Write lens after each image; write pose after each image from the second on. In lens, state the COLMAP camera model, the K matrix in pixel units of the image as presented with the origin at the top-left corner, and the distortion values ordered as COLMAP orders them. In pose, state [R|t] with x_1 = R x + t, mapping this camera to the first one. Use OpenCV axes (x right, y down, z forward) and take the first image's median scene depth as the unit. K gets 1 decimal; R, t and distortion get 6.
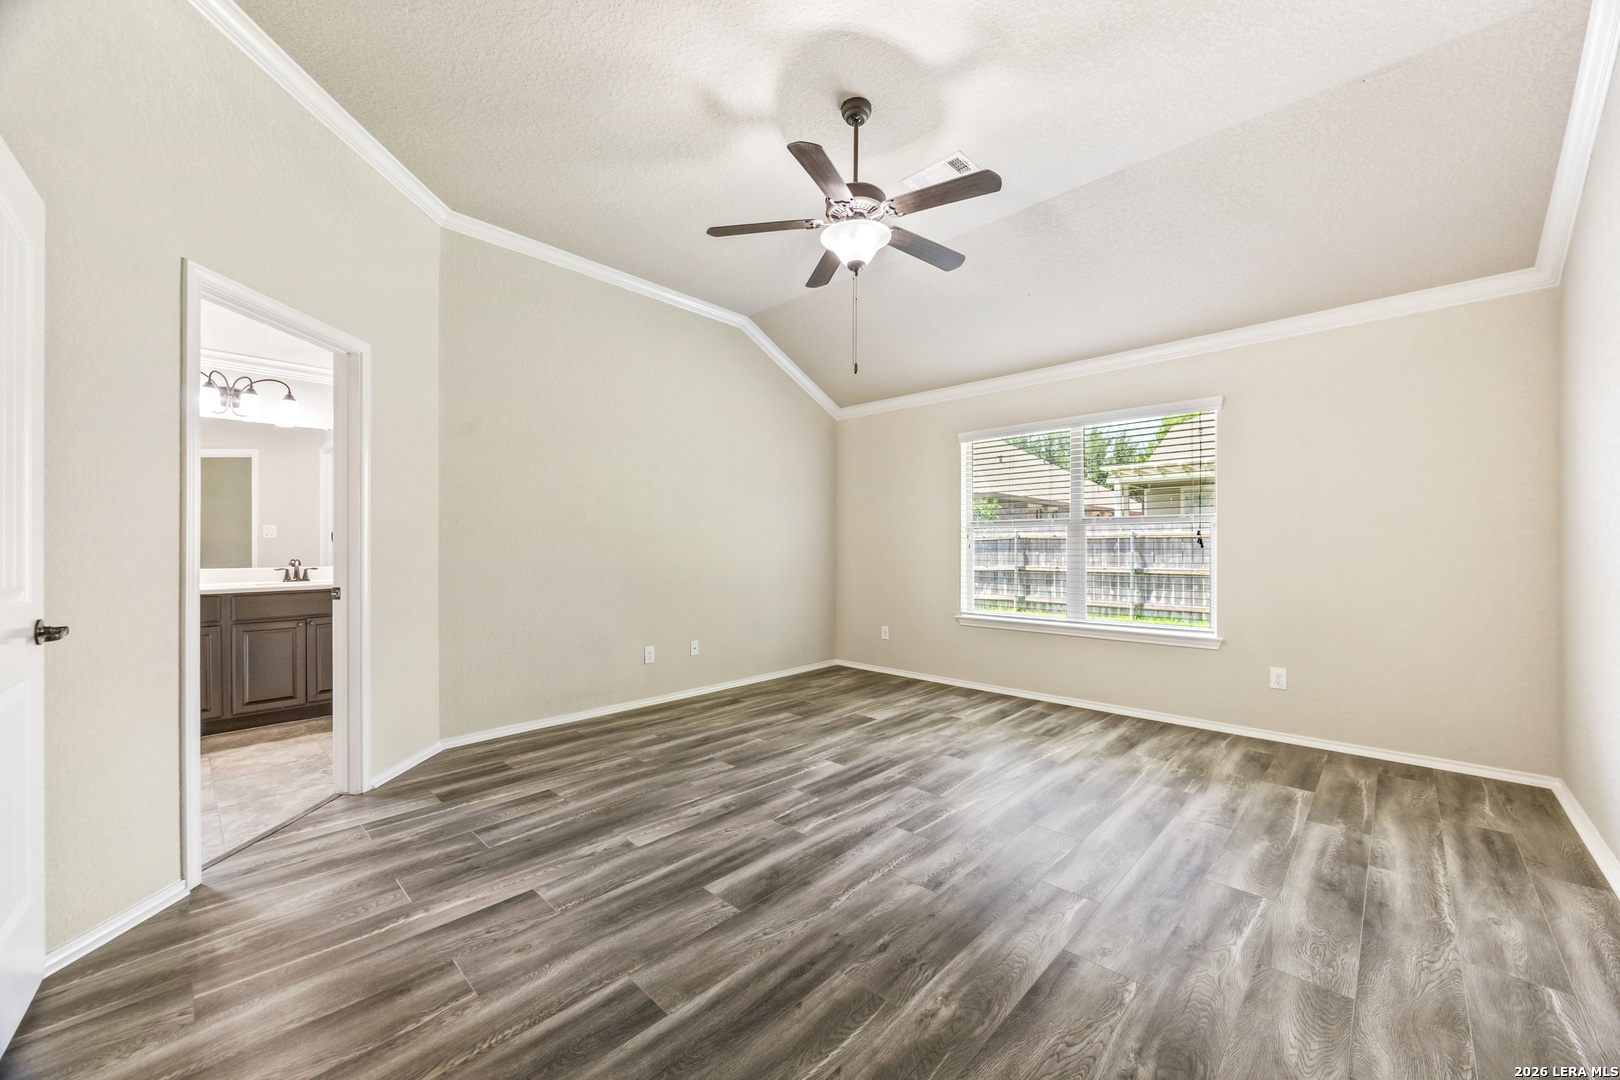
lens RADIAL K [[620.4, 0, 816.5], [0, 620.4, 545.4], [0, 0, 1]] dist [-0.003223, 0.000680]
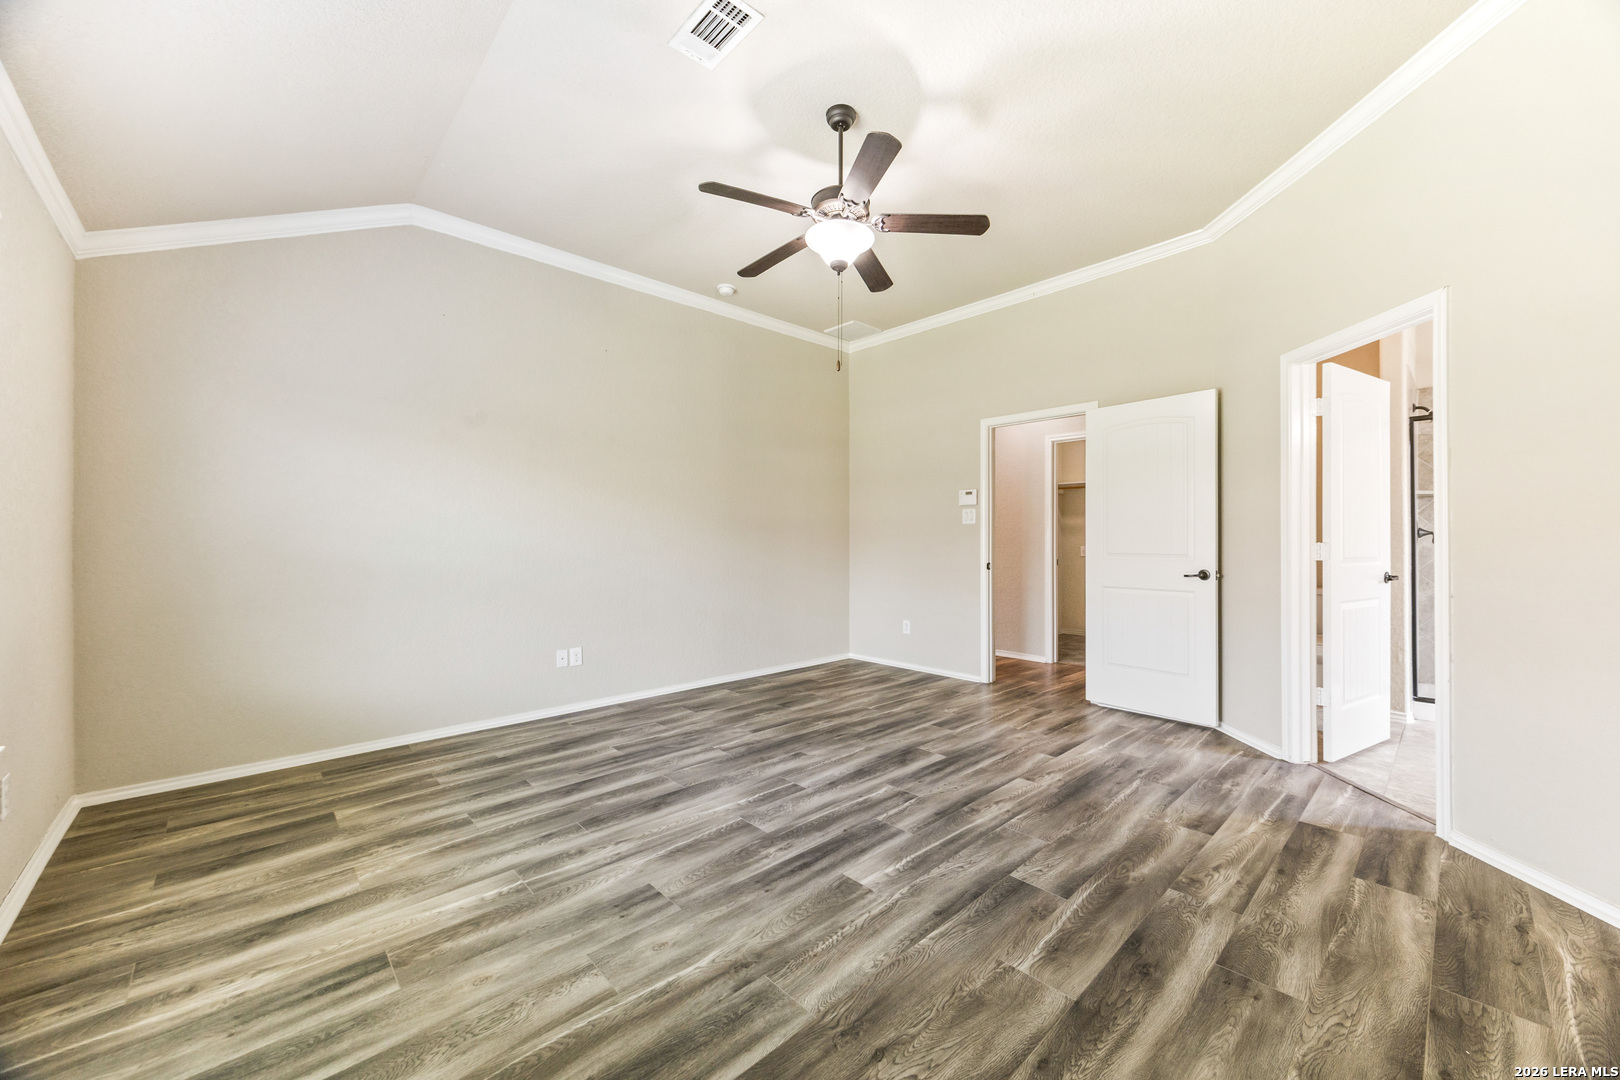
lens RADIAL K [[620.4, 0, 814.9], [0, 620.4, 543.0], [0, 0, 1]] dist [-0.003223, 0.000680]
pose [[-0.998141, 0.007462, 0.060486, 0.036581], [0.007494, 0.999972, 0.000305, 0.007418], [-0.060482, 0.000758, -0.998169, 1.907059]]
